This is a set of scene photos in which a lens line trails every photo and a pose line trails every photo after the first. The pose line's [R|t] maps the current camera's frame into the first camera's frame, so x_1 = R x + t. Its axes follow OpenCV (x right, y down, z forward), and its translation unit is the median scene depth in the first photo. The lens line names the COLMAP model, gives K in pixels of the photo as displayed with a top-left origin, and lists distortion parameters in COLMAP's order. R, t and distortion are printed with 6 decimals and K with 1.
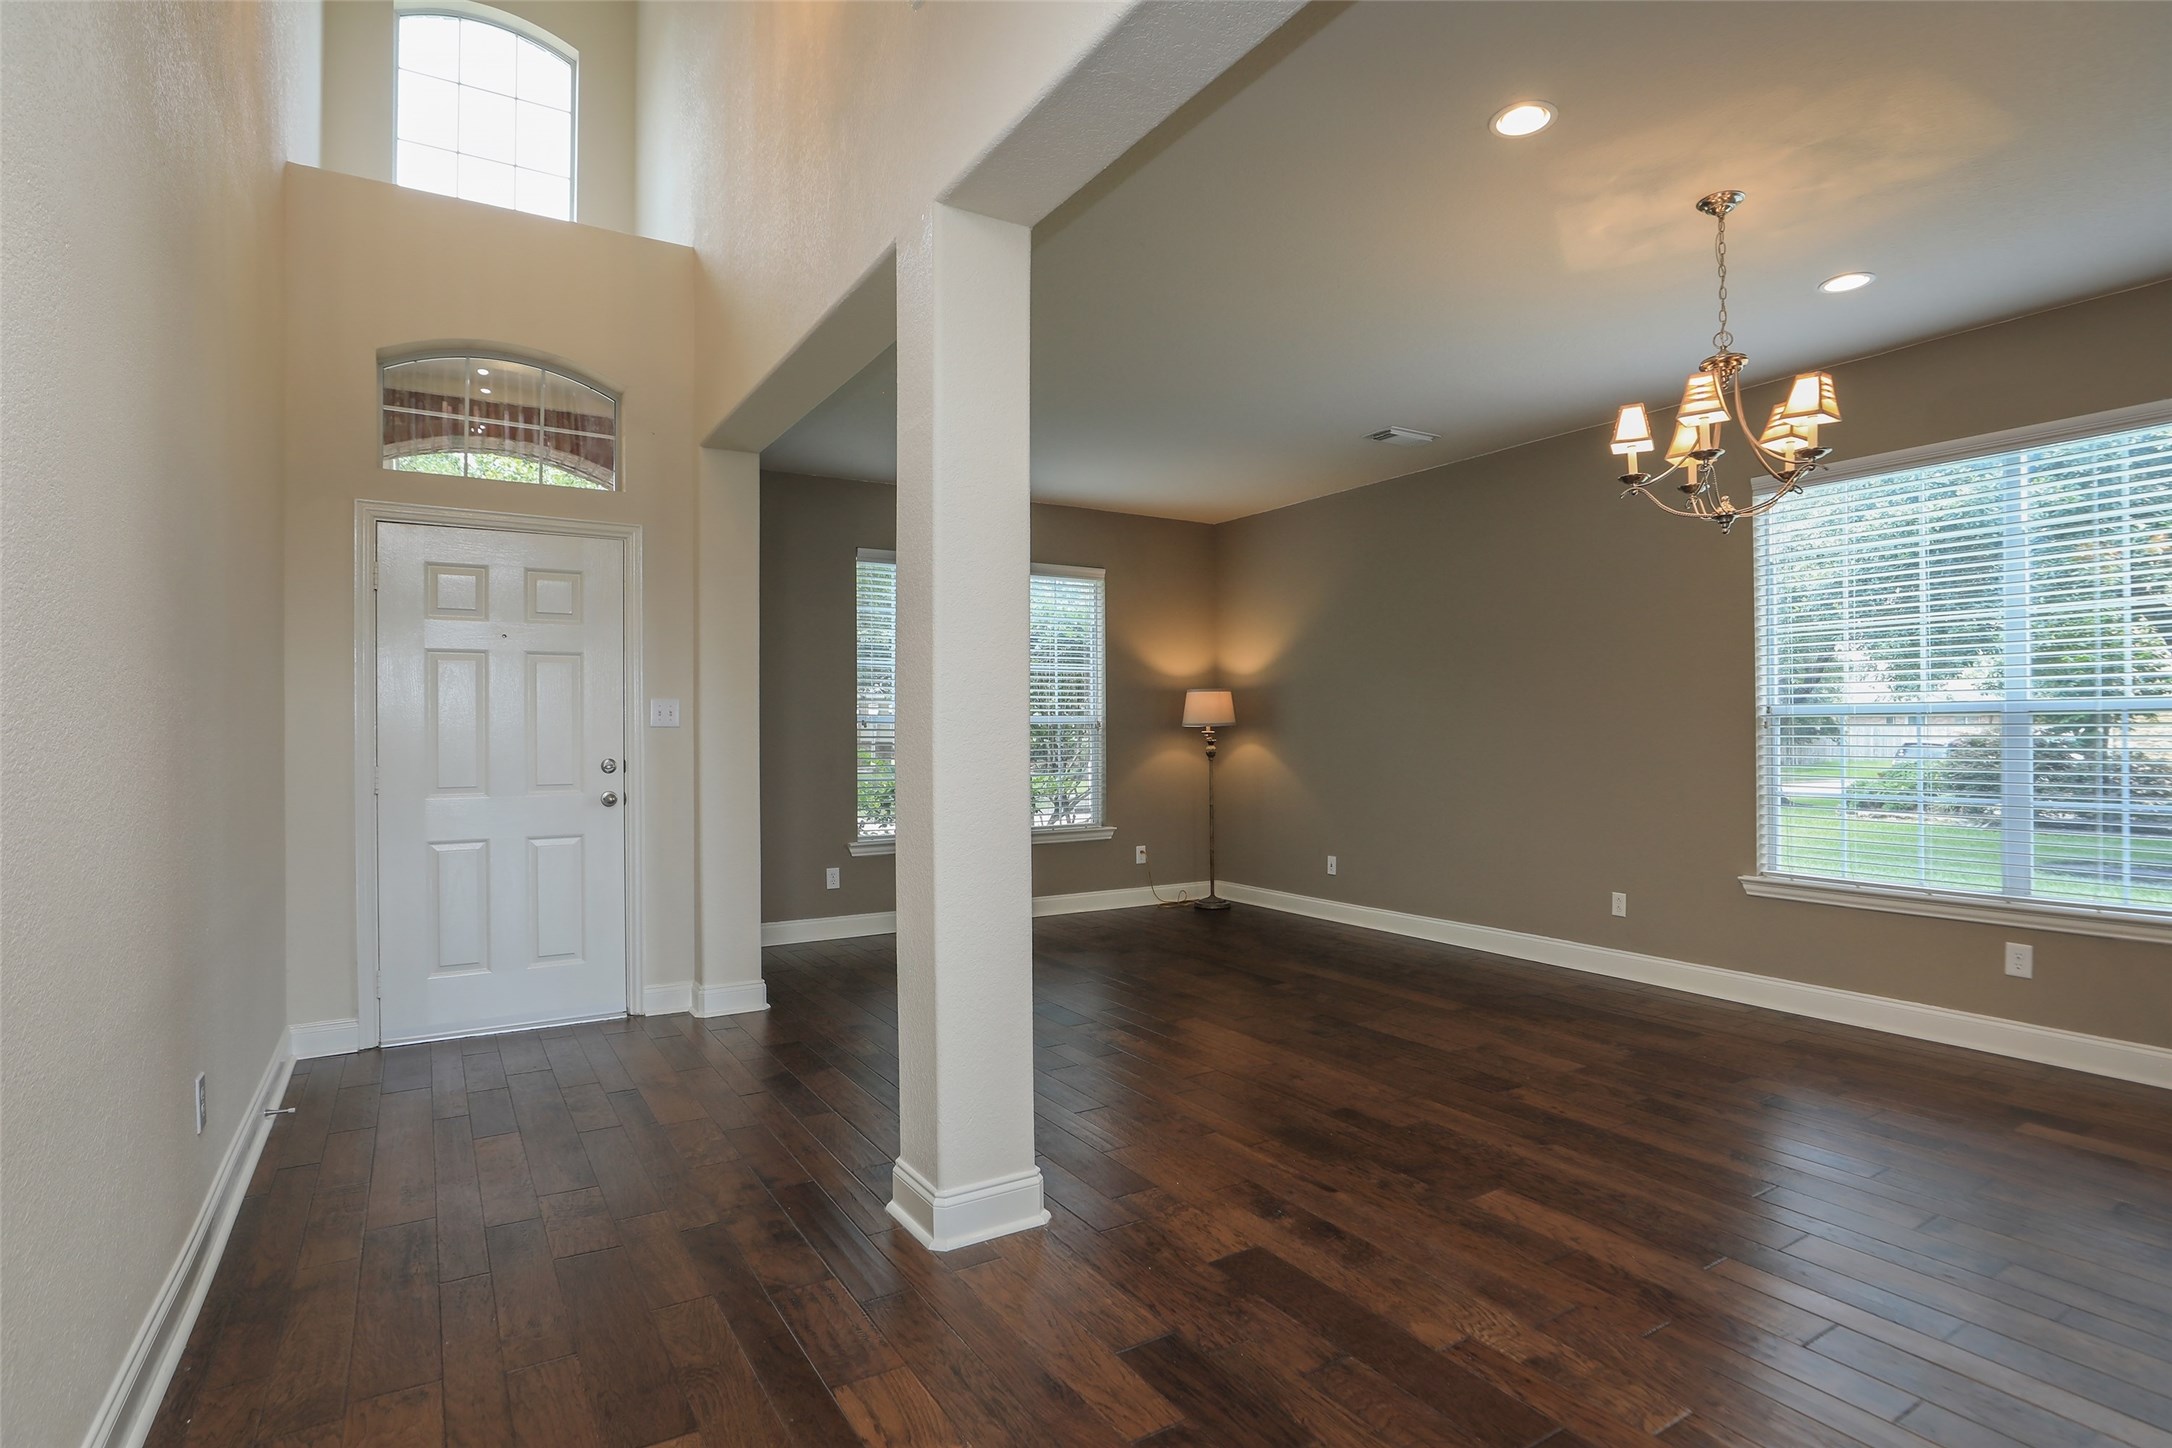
lens RADIAL K [[1104.6, 0, 1083.8], [0, 1104.6, 729.9], [0, 0, 1]] dist [-0.038025, 0.001356]
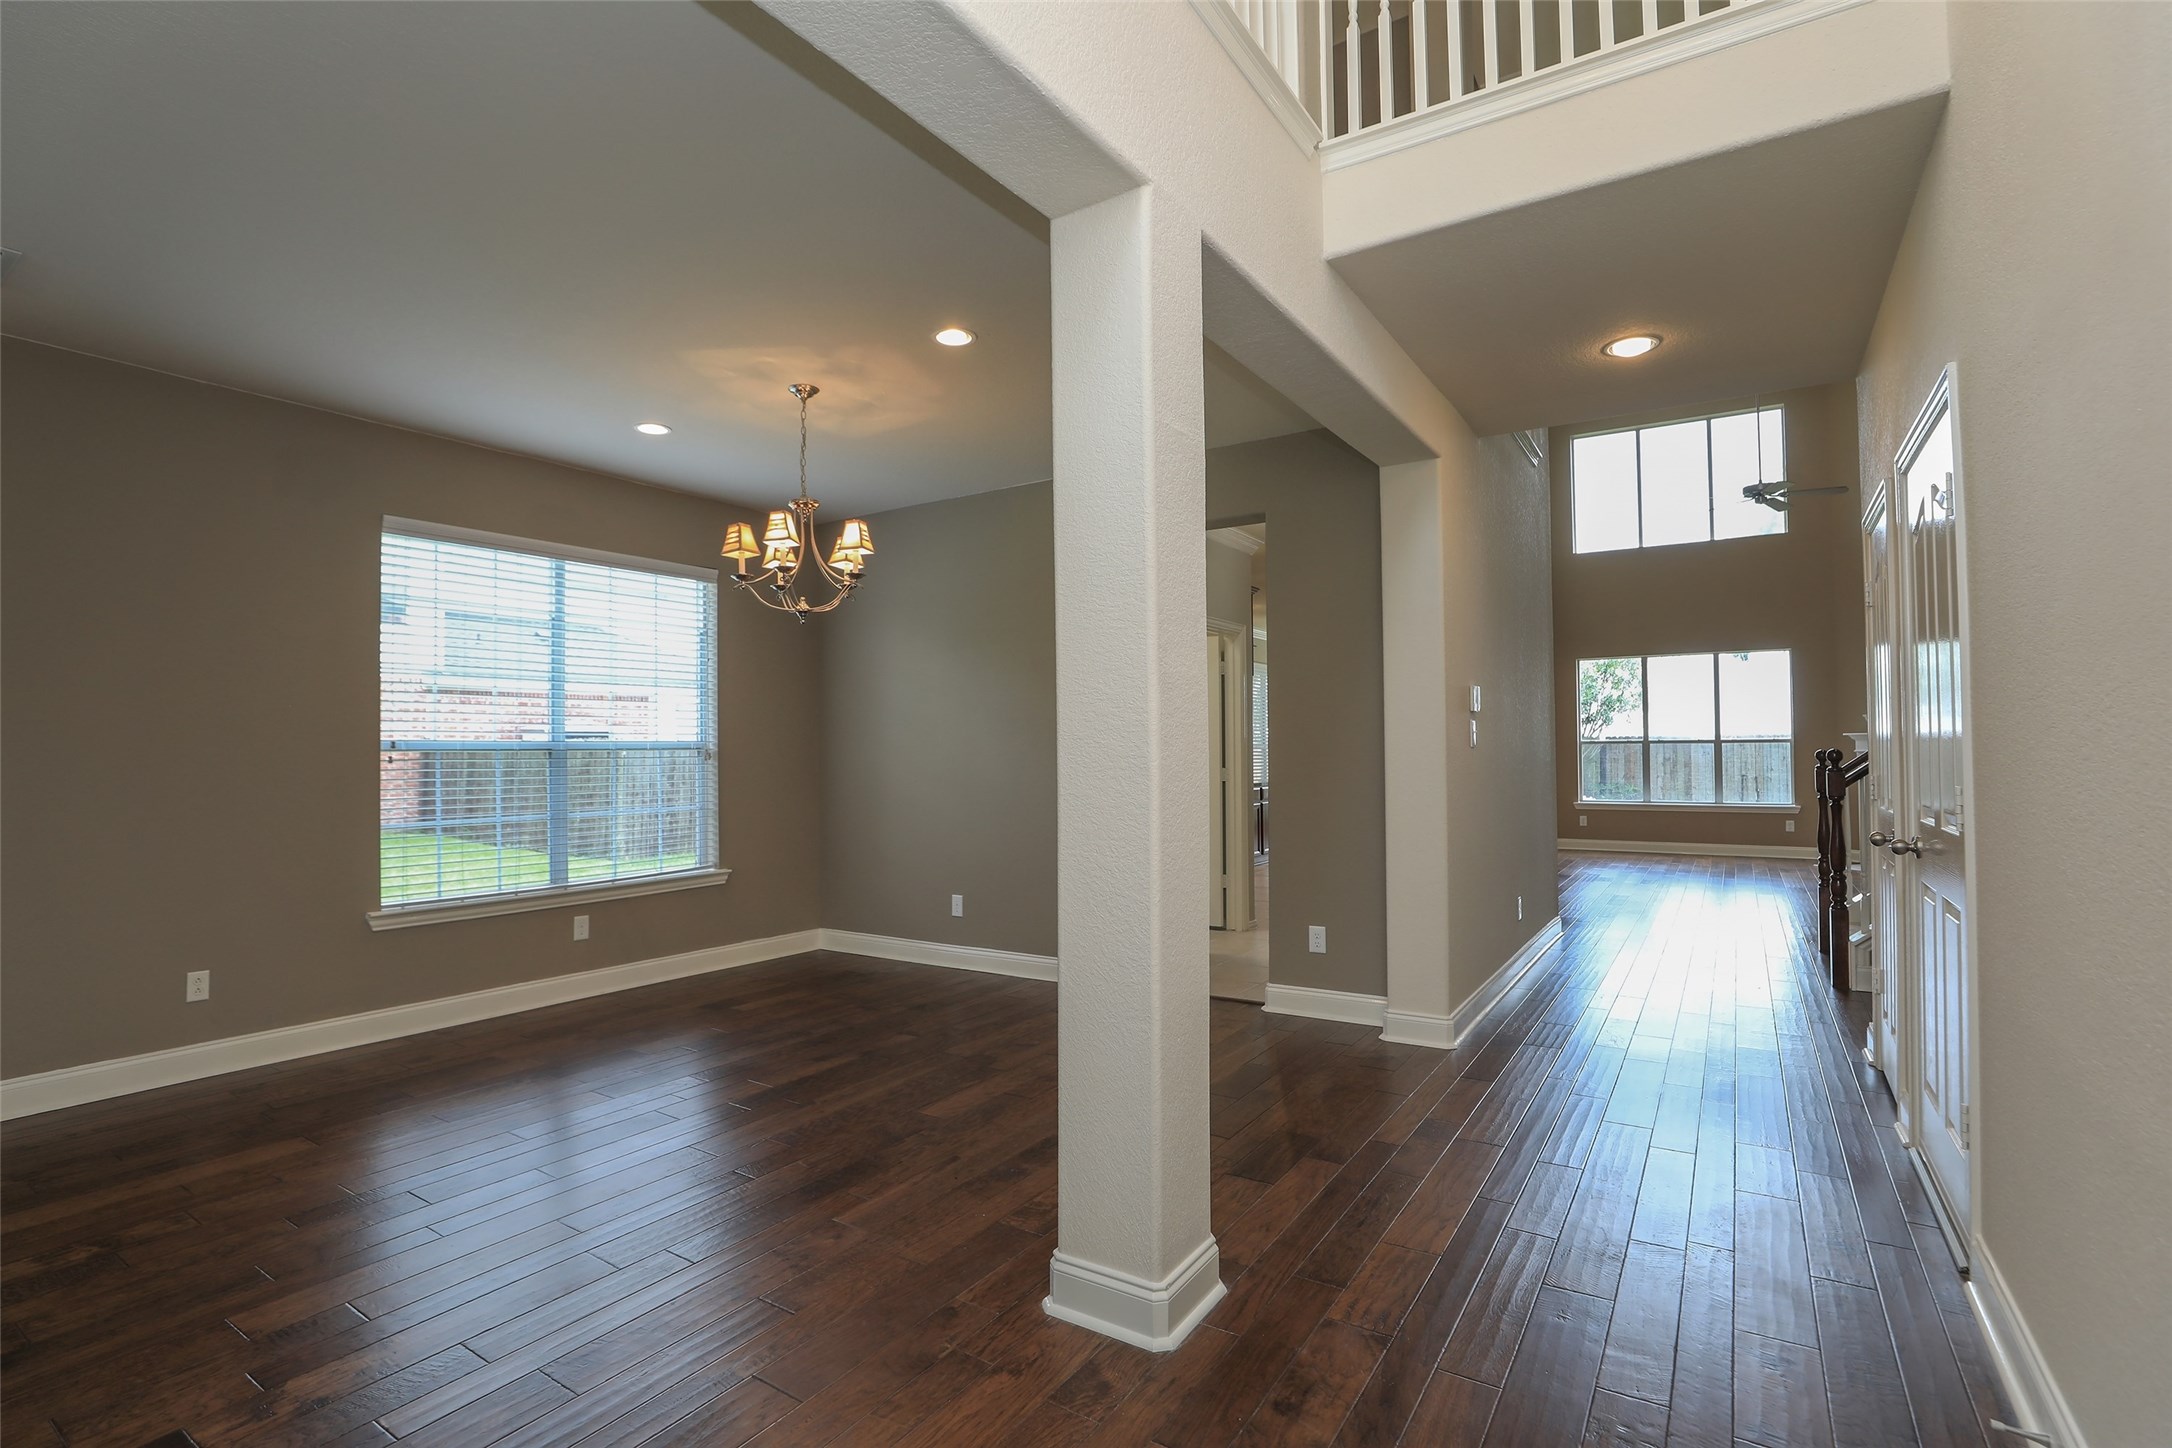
lens RADIAL K [[990.8, 0, 1079.6], [0, 990.8, 721.1], [0, 0, 1]] dist [-0.035459, 0.009638]
pose [[-0.415871, 0.034905, 0.908754, -0.725536], [0.009343, 0.999374, -0.034109, -0.005521], [-0.909376, -0.005694, -0.415937, 1.208104]]
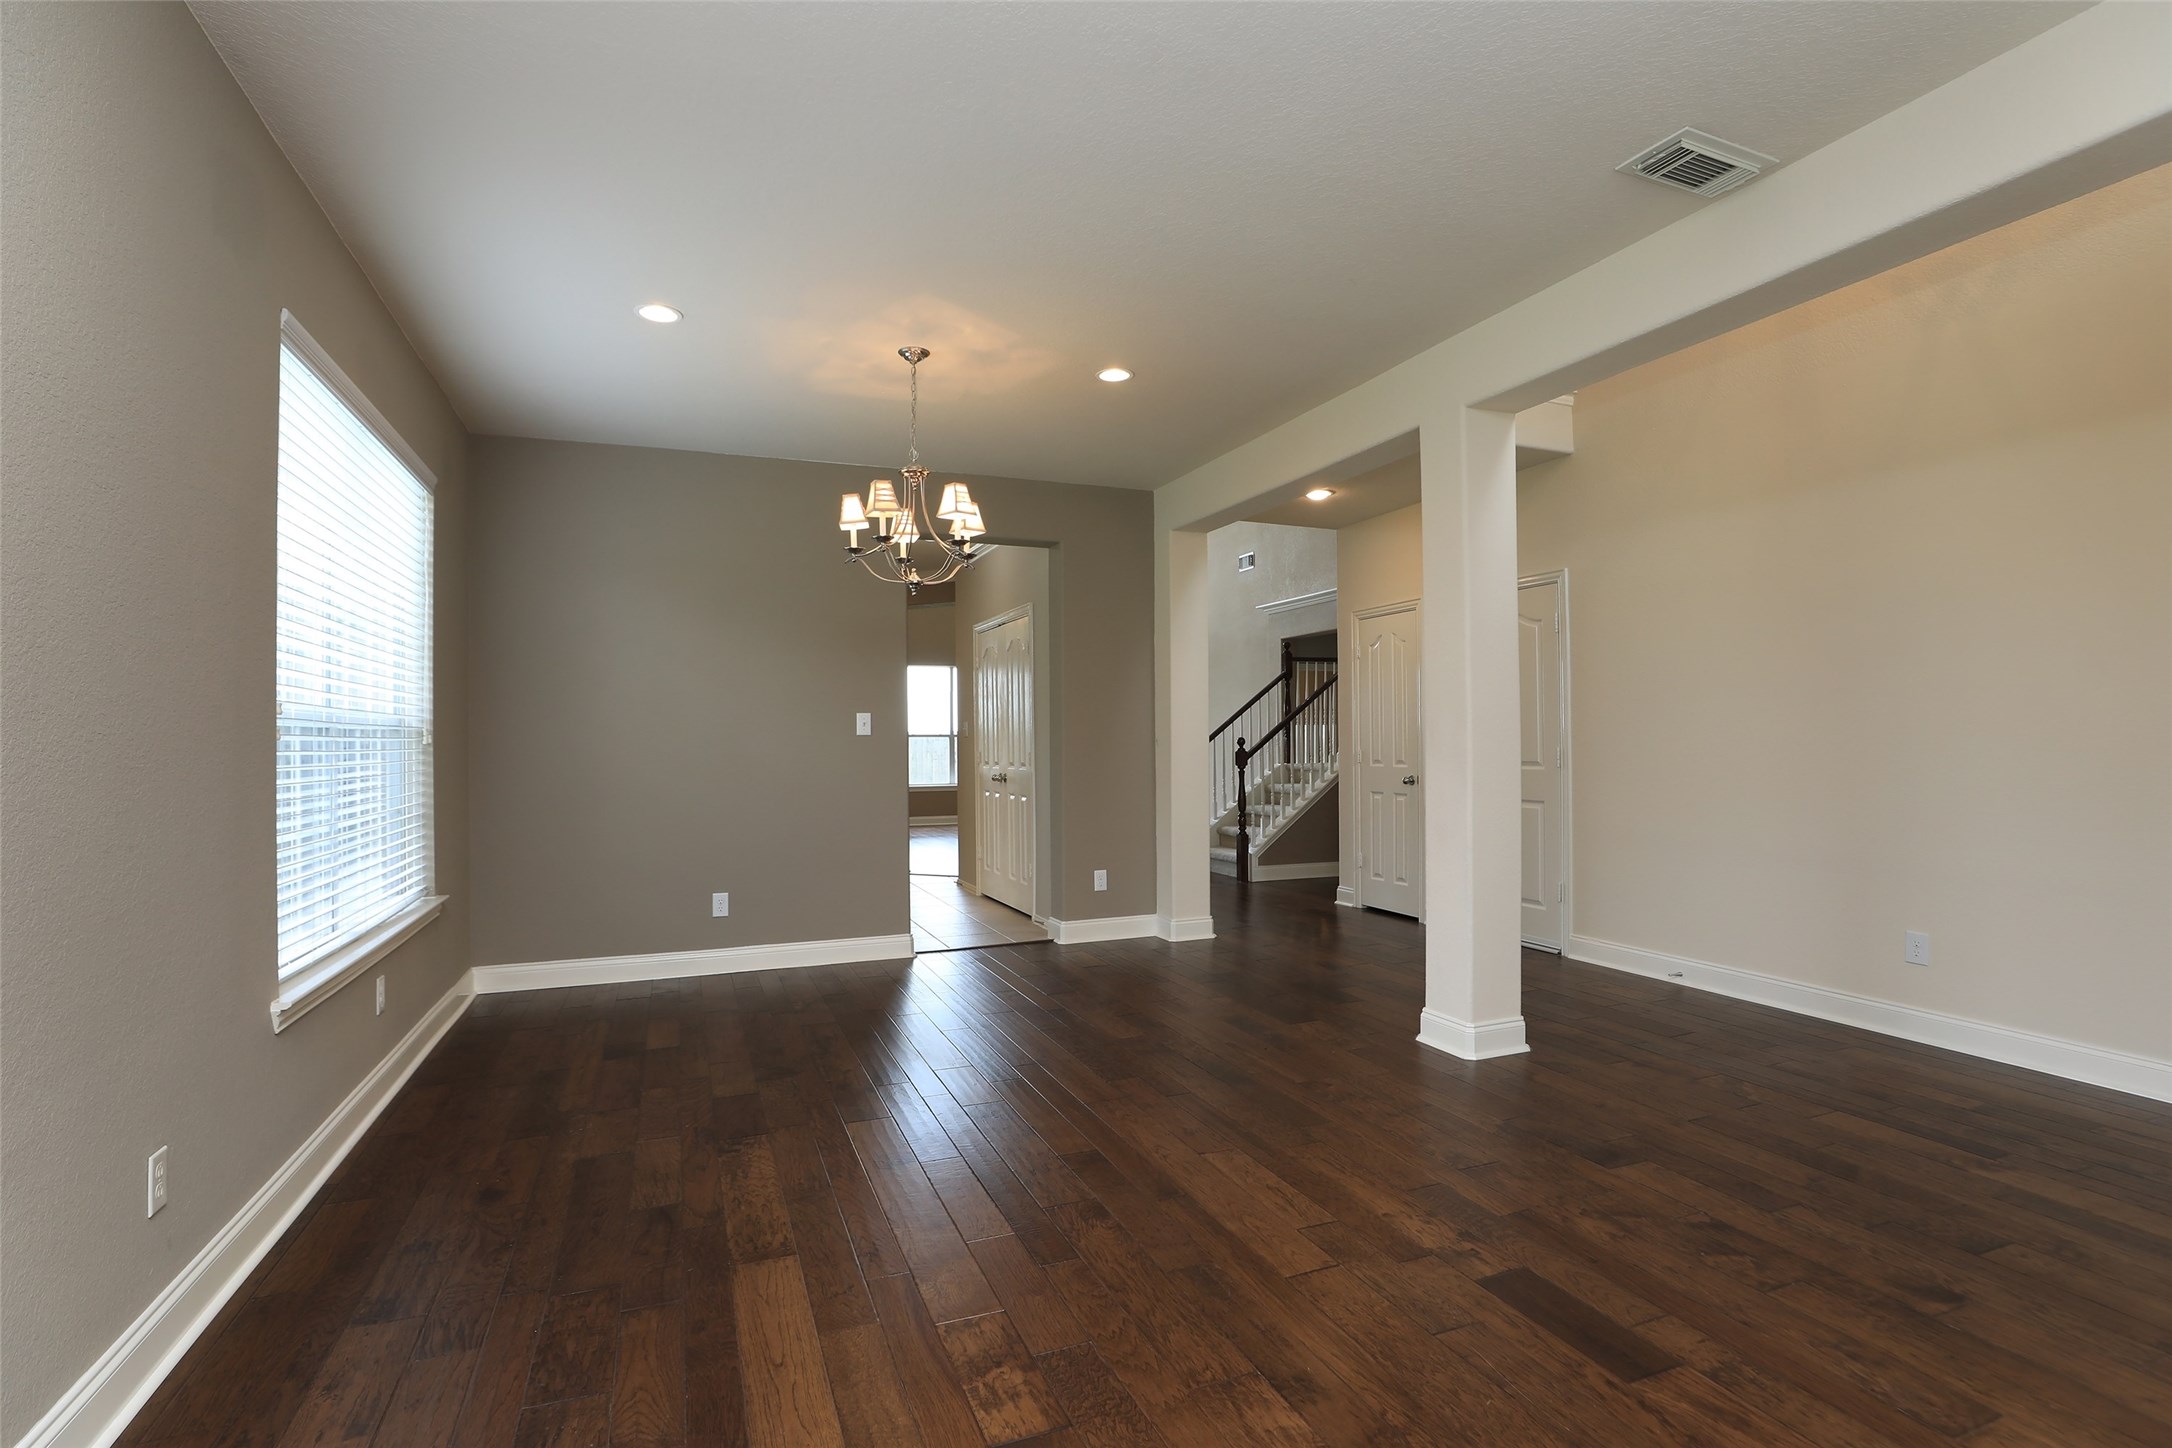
lens RADIAL K [[1011.5, 0, 1079.6], [0, 1011.5, 729.2], [0, 0, 1]] dist [-0.025181, 0.000250]
pose [[-0.983628, 0.009149, 0.179977, 0.159349], [0.007513, 0.999924, -0.009767, -0.000028], [-0.180053, -0.008255, -0.983622, 2.198142]]
